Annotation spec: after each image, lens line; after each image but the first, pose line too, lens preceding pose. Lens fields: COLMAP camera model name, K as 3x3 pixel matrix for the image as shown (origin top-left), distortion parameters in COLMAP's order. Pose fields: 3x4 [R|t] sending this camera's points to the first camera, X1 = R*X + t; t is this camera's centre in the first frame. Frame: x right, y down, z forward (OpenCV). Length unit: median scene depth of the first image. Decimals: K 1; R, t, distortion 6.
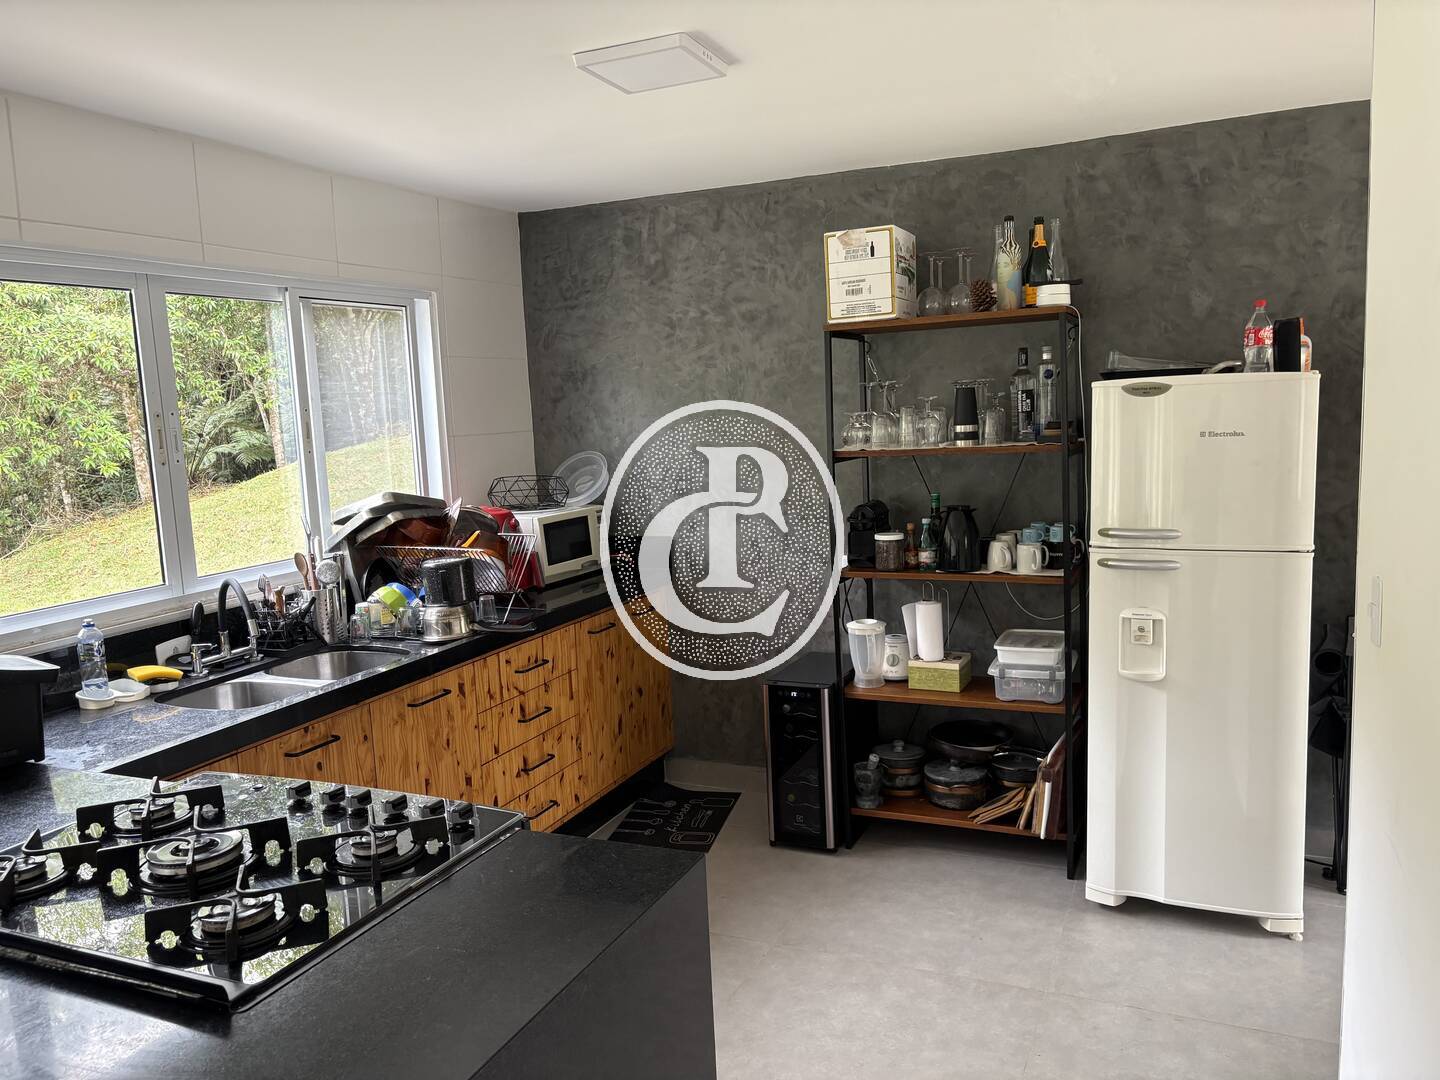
lens RADIAL K [[1082.9, 0, 714.0], [0, 1082.9, 540.3], [0, 0, 1]] dist [0.021931, -0.005509]
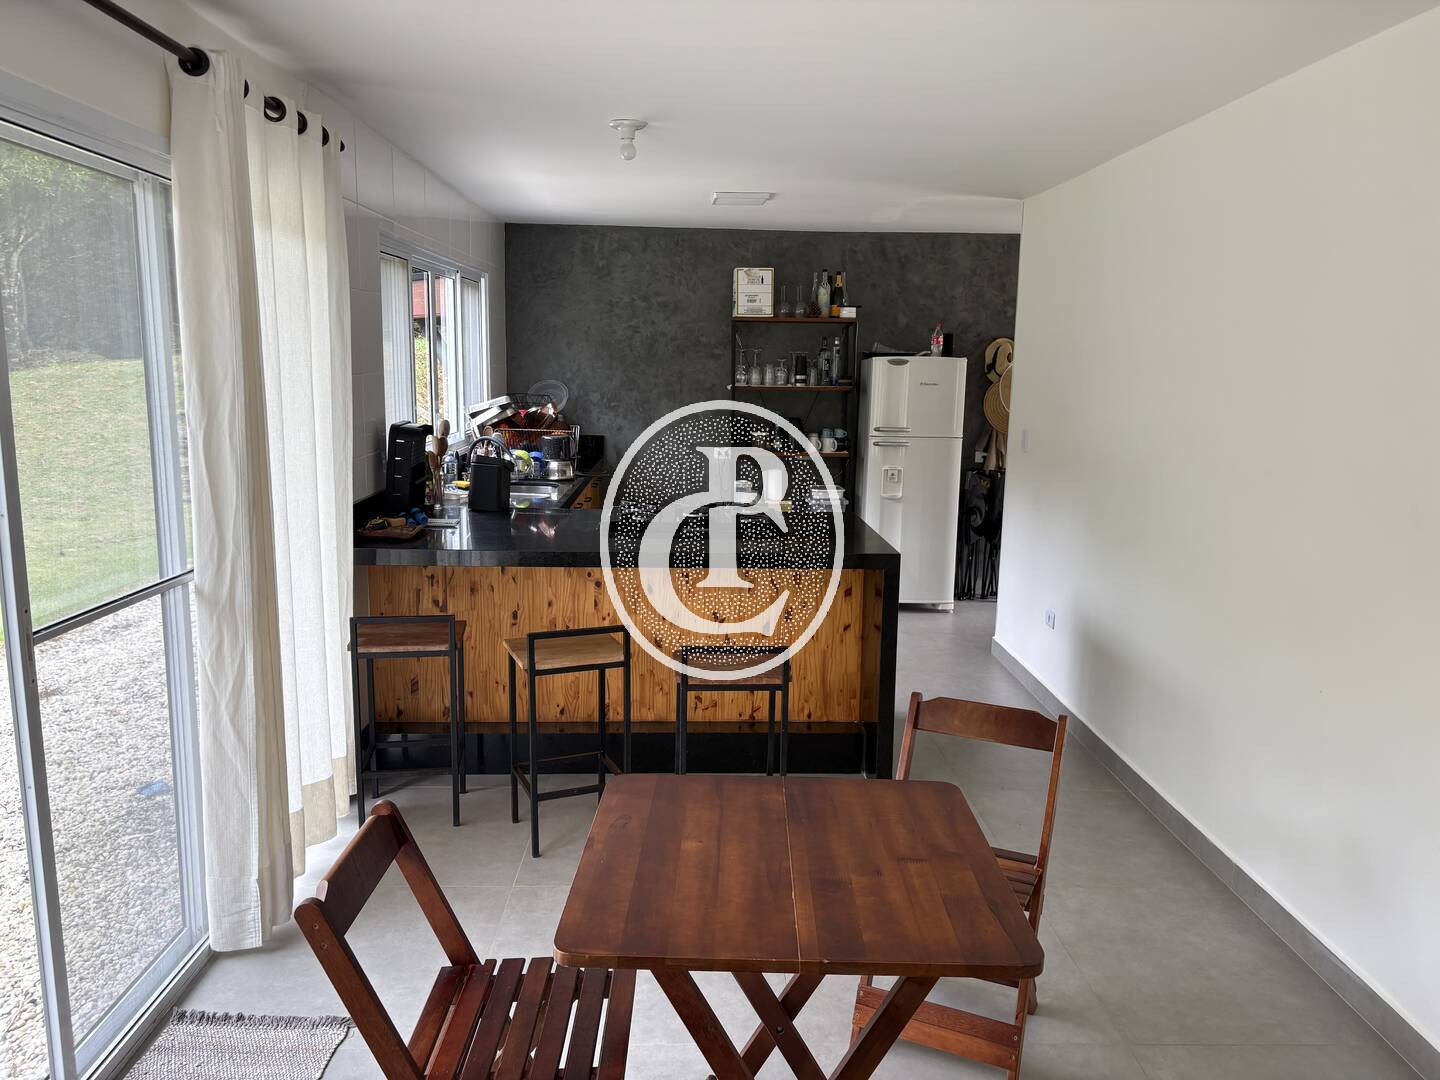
lens RADIAL K [[1082.9, 0, 723.8], [0, 1082.9, 542.8], [0, 0, 1]] dist [0.021931, -0.005509]
pose [[0.902711, -0.013605, 0.430033, -0.710838], [-0.004182, 0.999175, 0.040392, 0.112395], [-0.430228, -0.038261, 0.901909, -0.678299]]
